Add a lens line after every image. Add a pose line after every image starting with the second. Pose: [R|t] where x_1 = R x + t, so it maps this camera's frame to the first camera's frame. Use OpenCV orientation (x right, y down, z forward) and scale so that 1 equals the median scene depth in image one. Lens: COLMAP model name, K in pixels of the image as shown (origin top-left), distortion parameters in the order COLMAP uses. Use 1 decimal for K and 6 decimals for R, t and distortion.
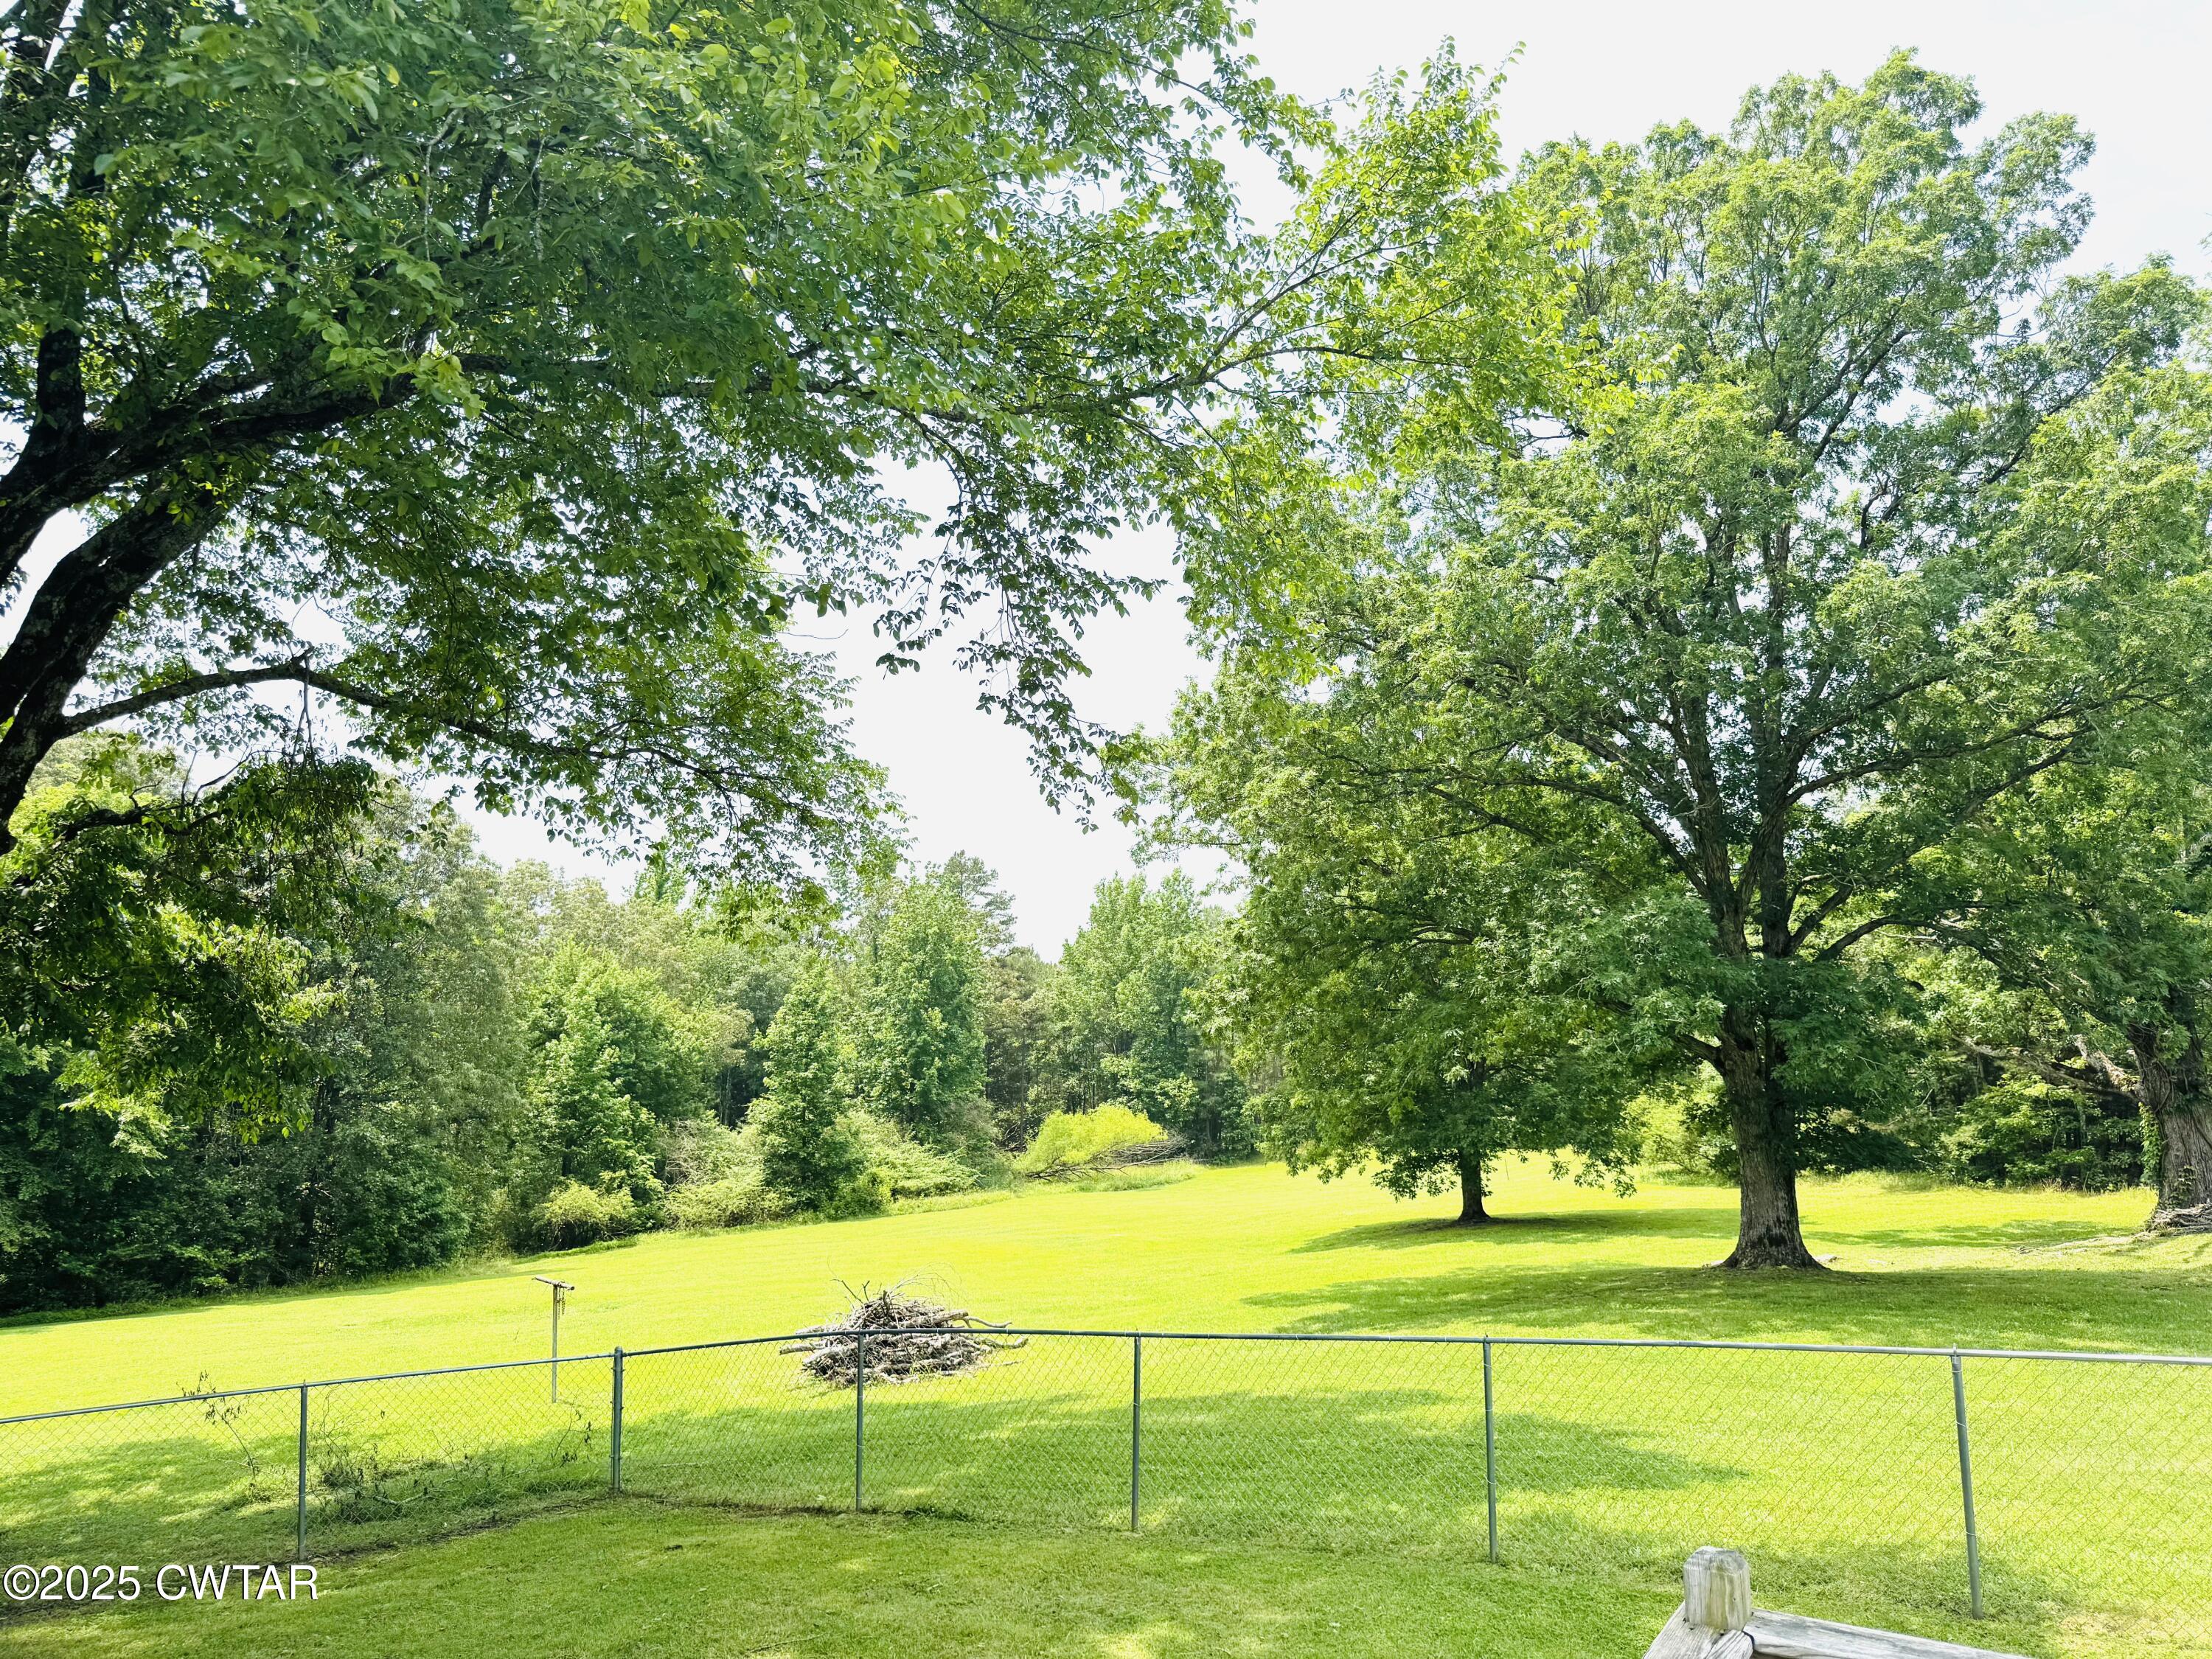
lens RADIAL K [[1520.2, 0, 1106.0], [0, 1520.2, 829.5], [0, 0, 1]] dist [0.053493, -0.076607]
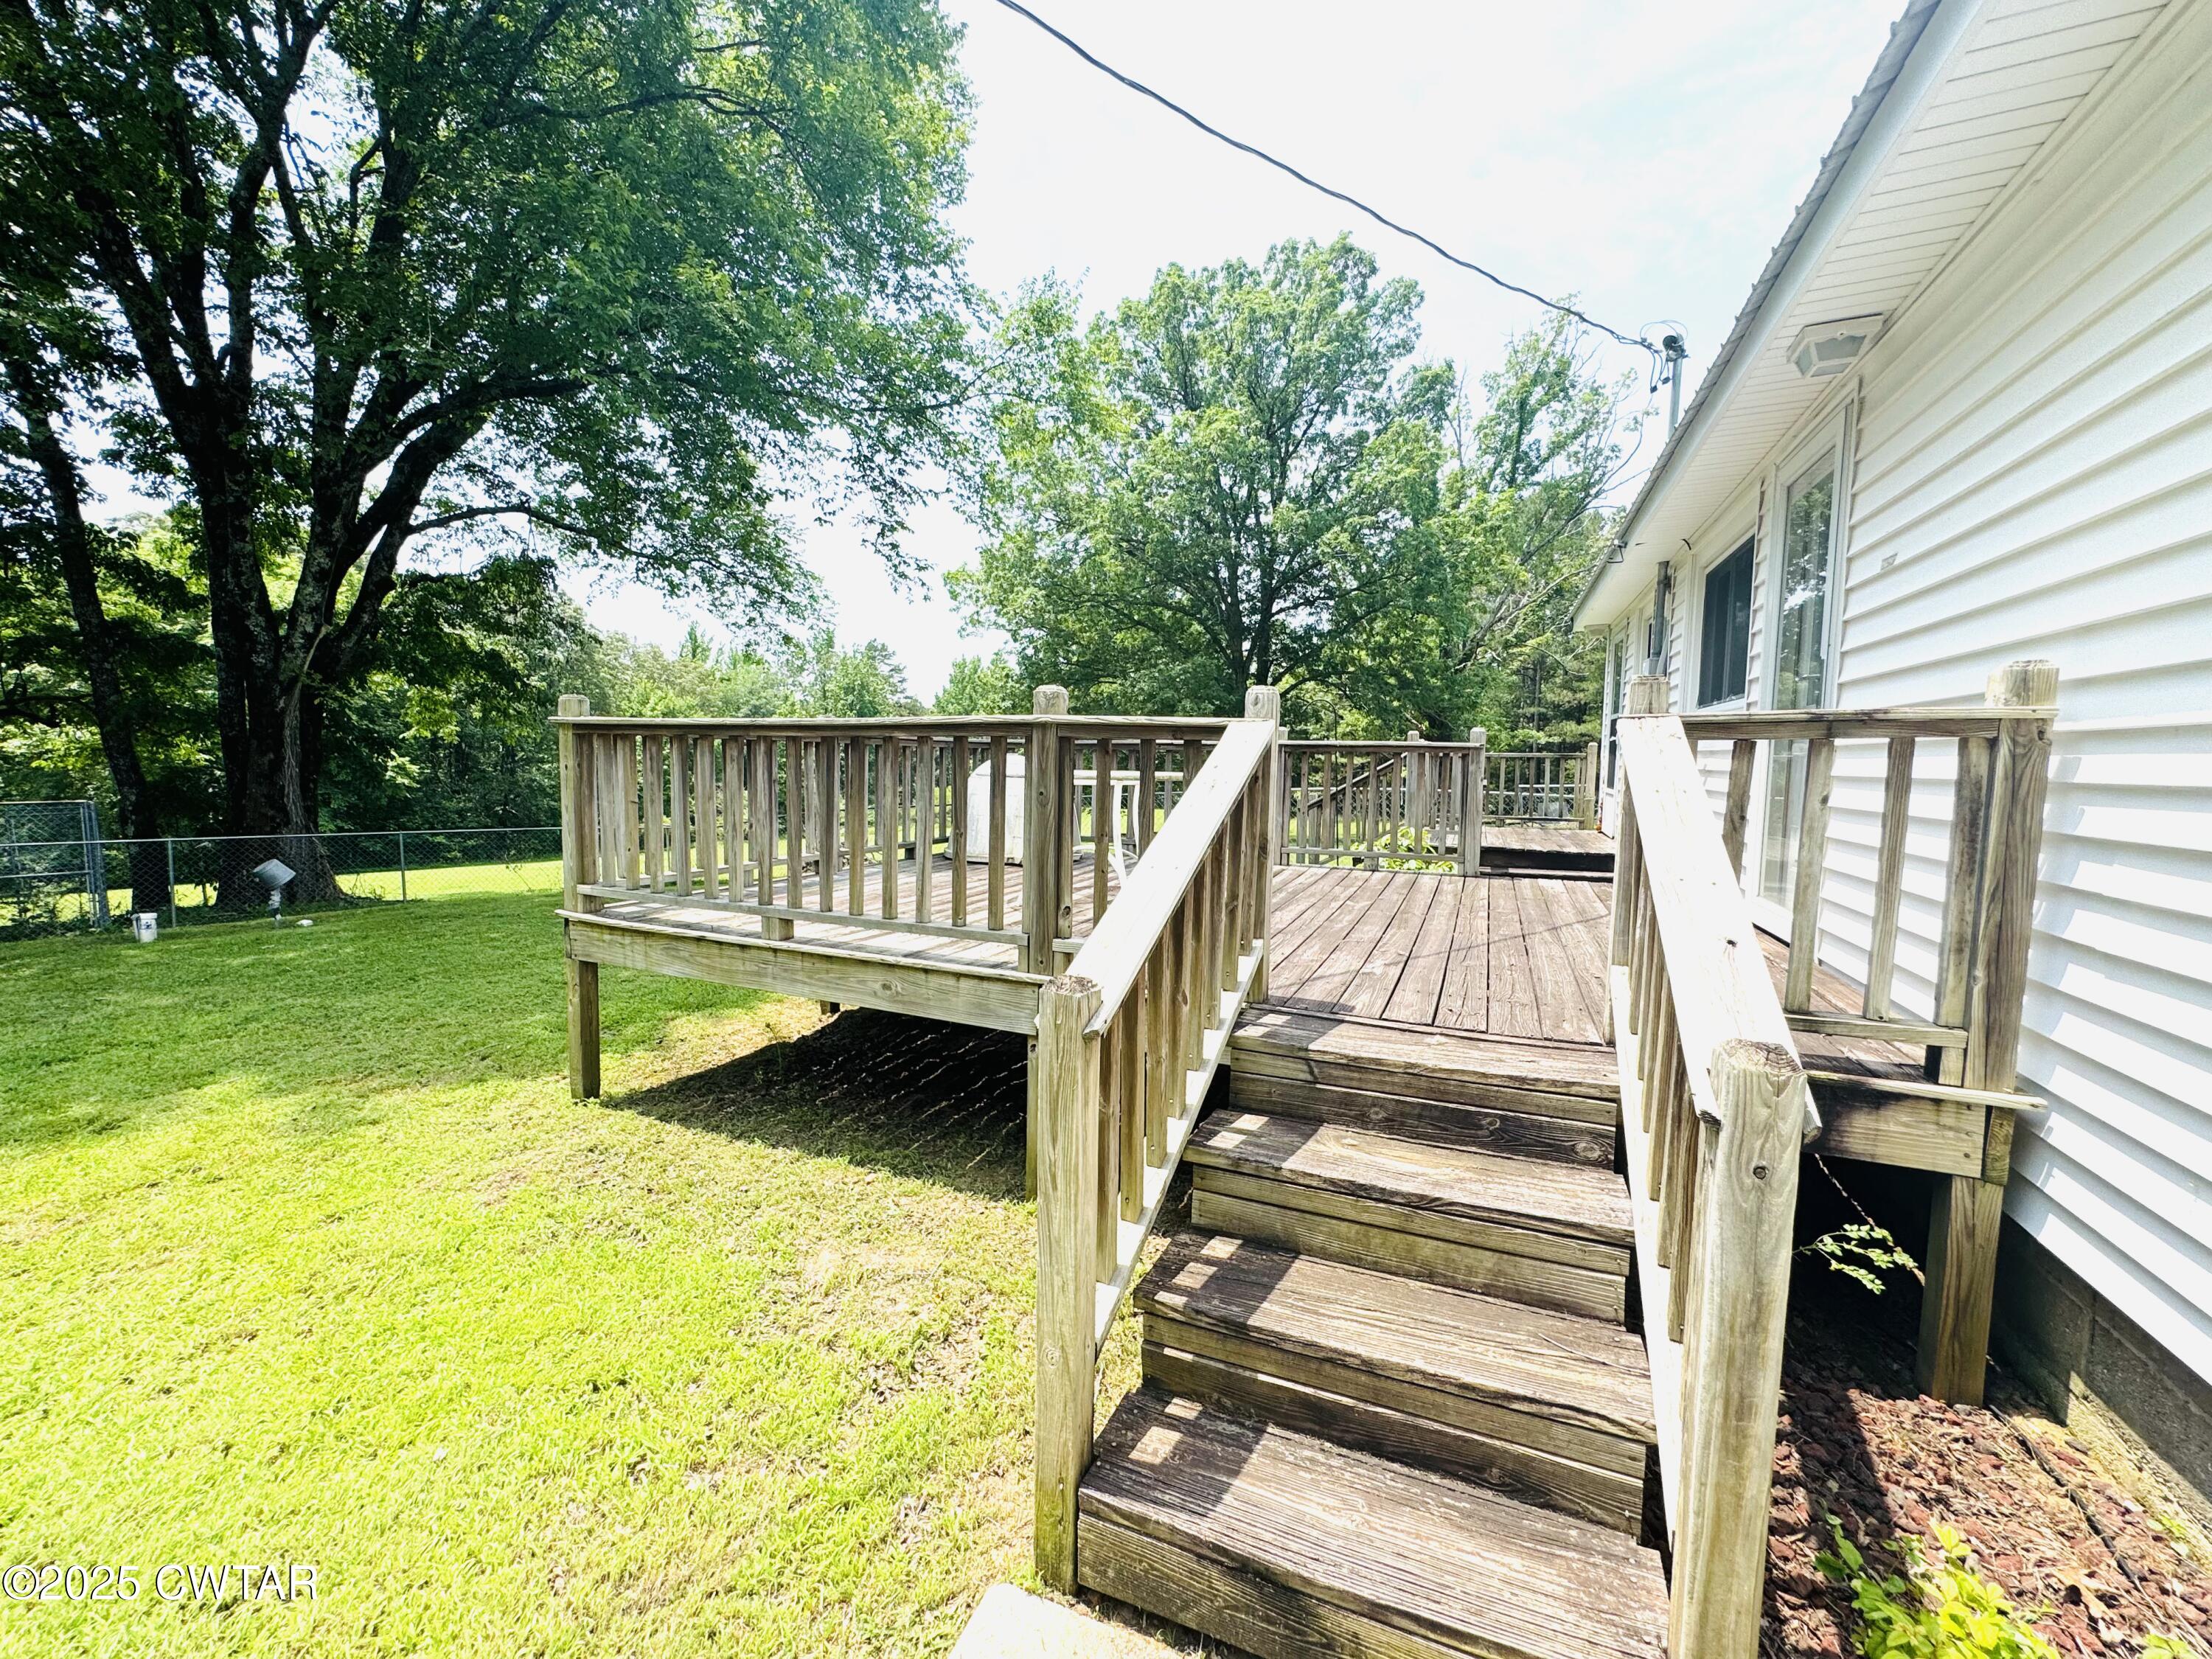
lens RADIAL K [[882.0, 0, 1106.0], [0, 882.0, 829.5], [0, 0, 1]] dist [-0.002538, 0.000017]
pose [[0.987658, 0.009562, 0.156337, 0.055212], [-0.042217, 0.977447, 0.206920, 0.035376], [-0.150832, -0.210966, 0.965786, -0.311101]]
